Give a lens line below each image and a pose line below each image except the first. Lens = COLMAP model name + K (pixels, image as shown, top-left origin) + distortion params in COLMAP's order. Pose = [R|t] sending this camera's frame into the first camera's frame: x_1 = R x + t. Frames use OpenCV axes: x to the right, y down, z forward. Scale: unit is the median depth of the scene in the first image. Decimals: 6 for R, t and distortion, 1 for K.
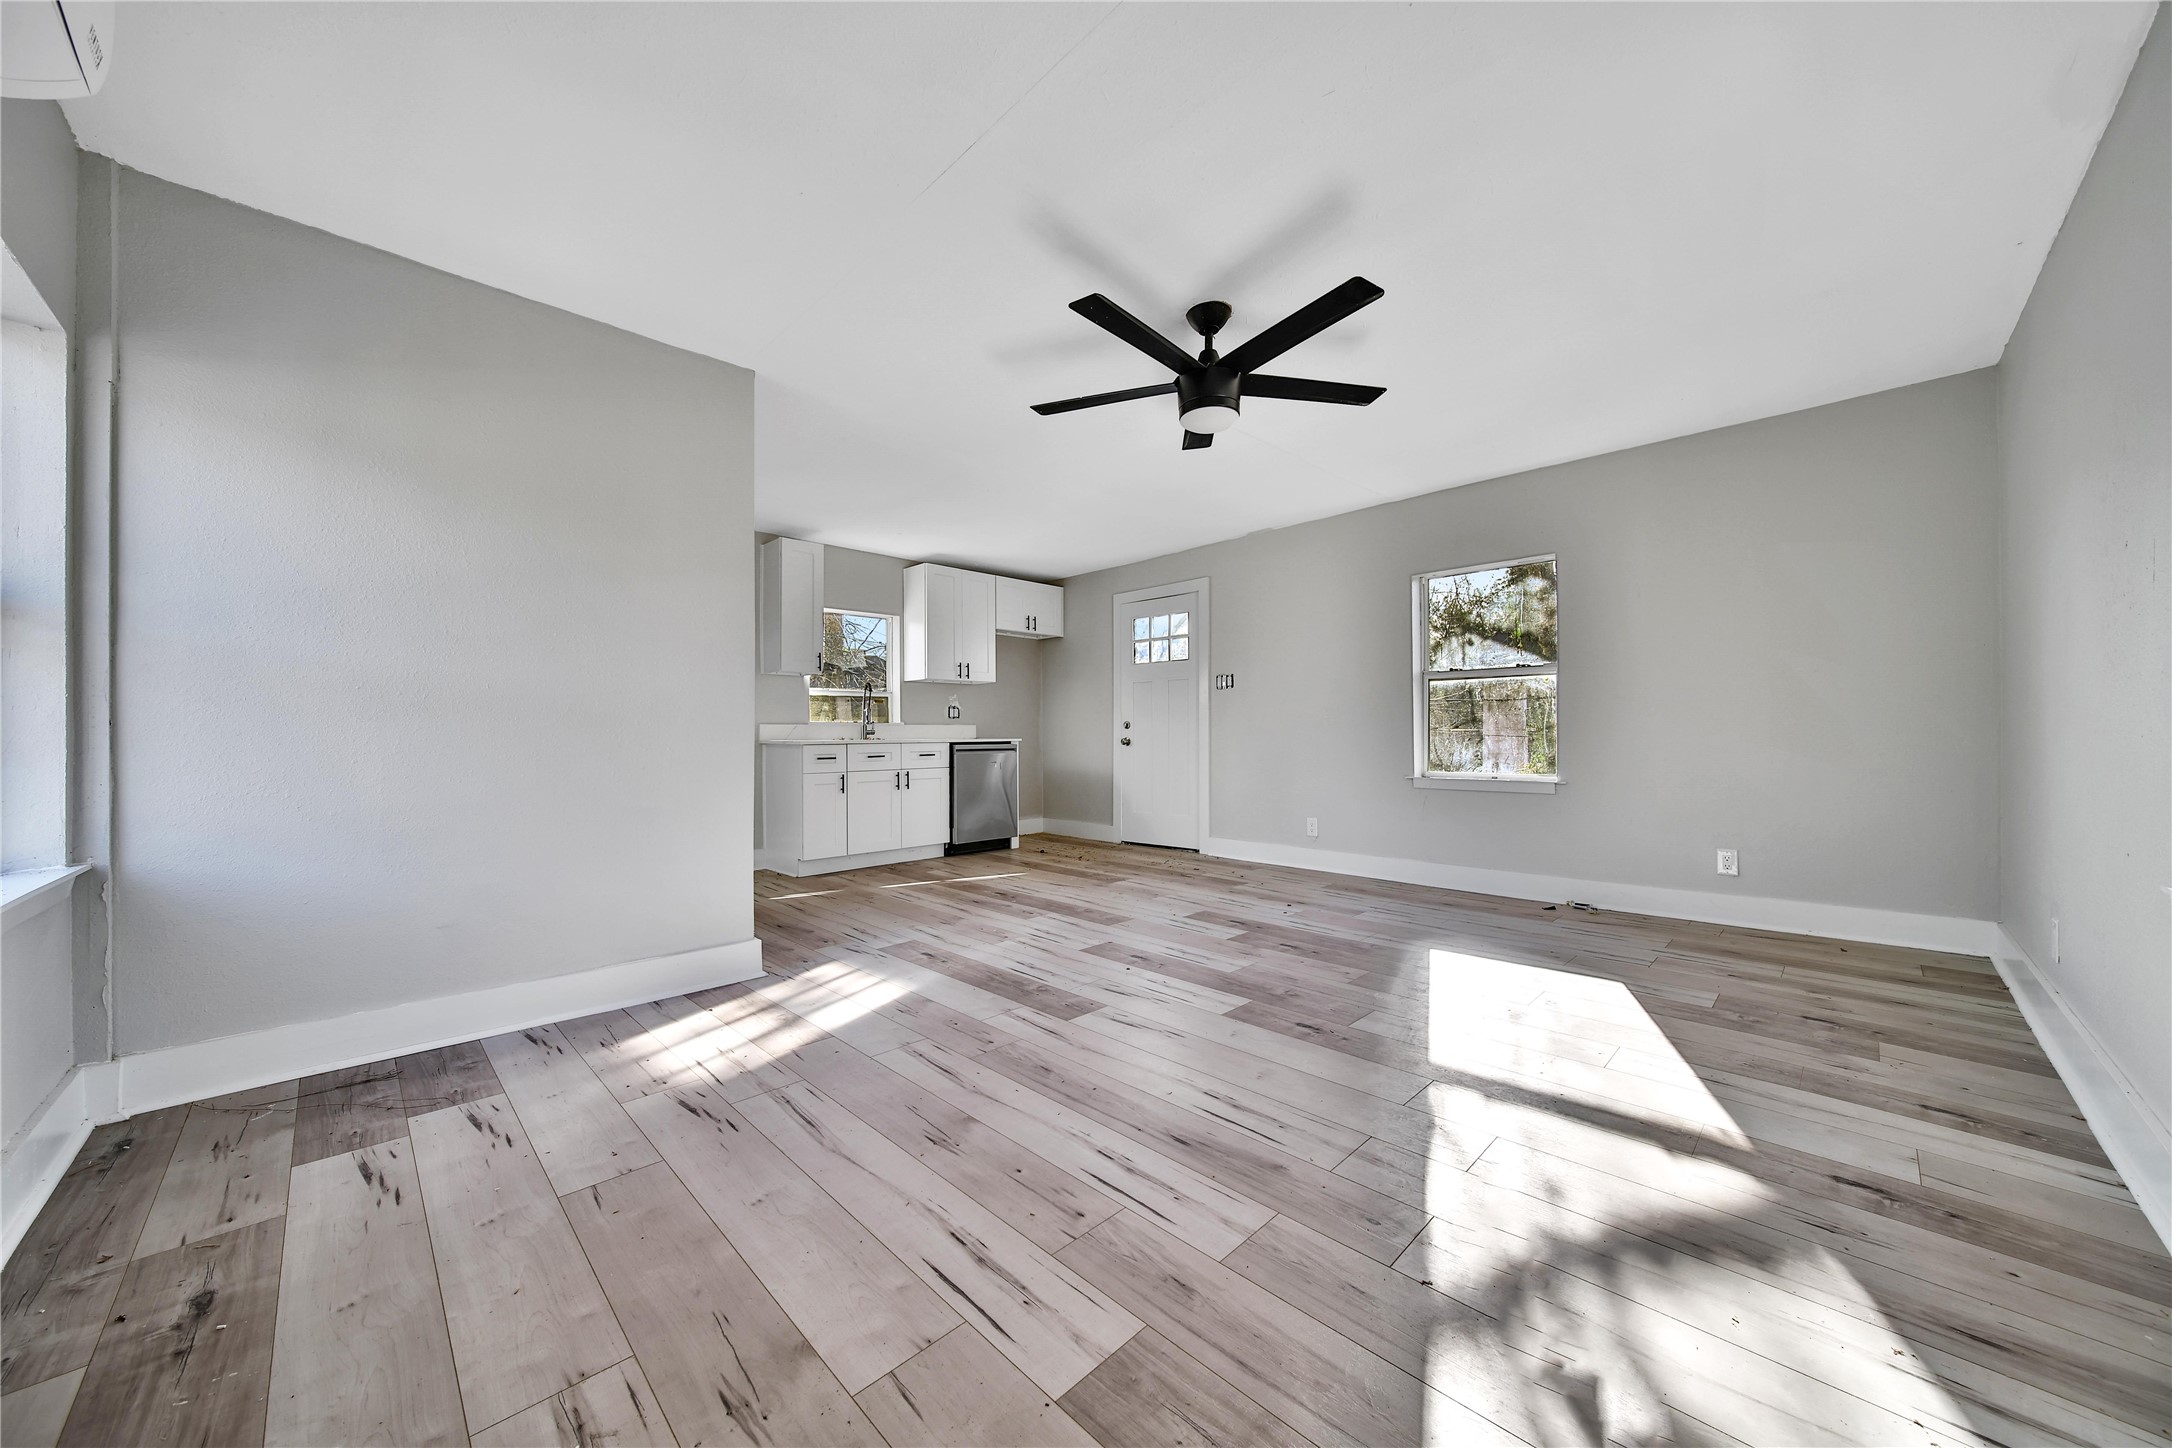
lens RADIAL K [[775.2, 0, 1080.5], [0, 775.2, 730.7], [0, 0, 1]] dist [0.000365, -0.000594]
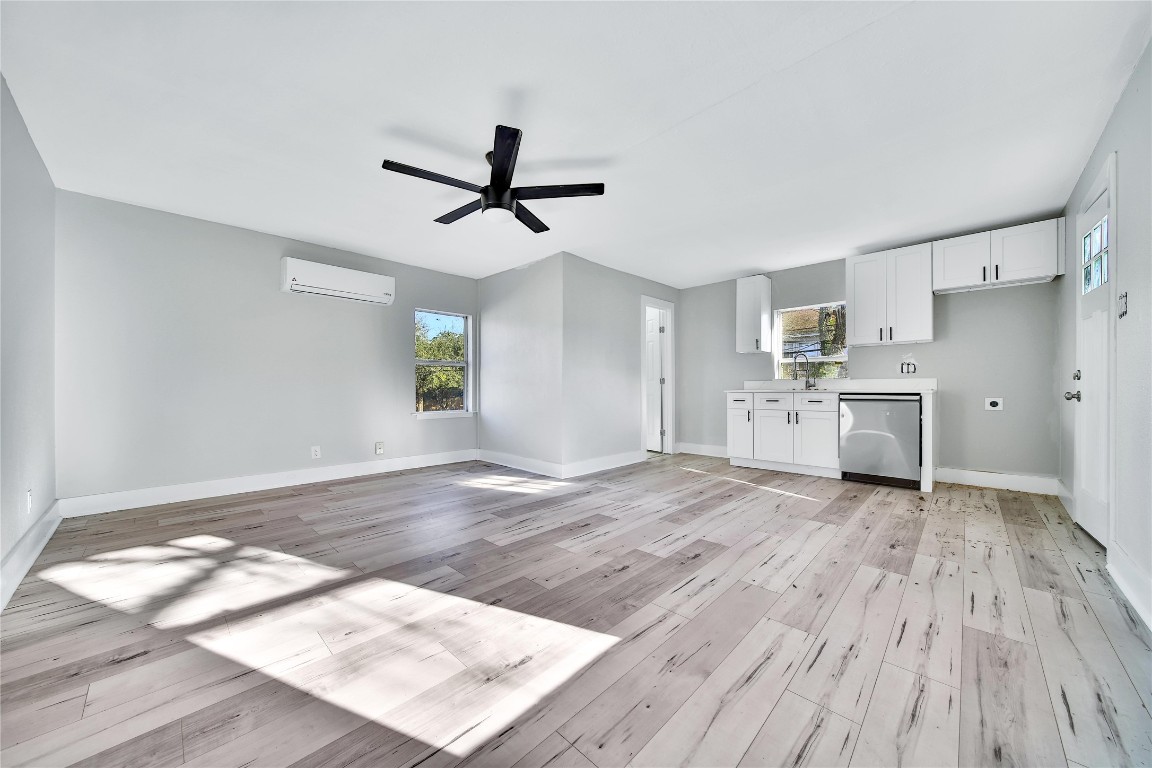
lens RADIAL K [[411.2, 0, 573.1], [0, 411.2, 387.5], [0, 0, 1]] dist [0.000365, -0.000594]
pose [[0.007708, 0.004982, -0.999958, 0.926792], [0.009179, 0.999945, 0.005053, -0.002848], [0.999928, -0.009218, 0.007662, 0.953985]]
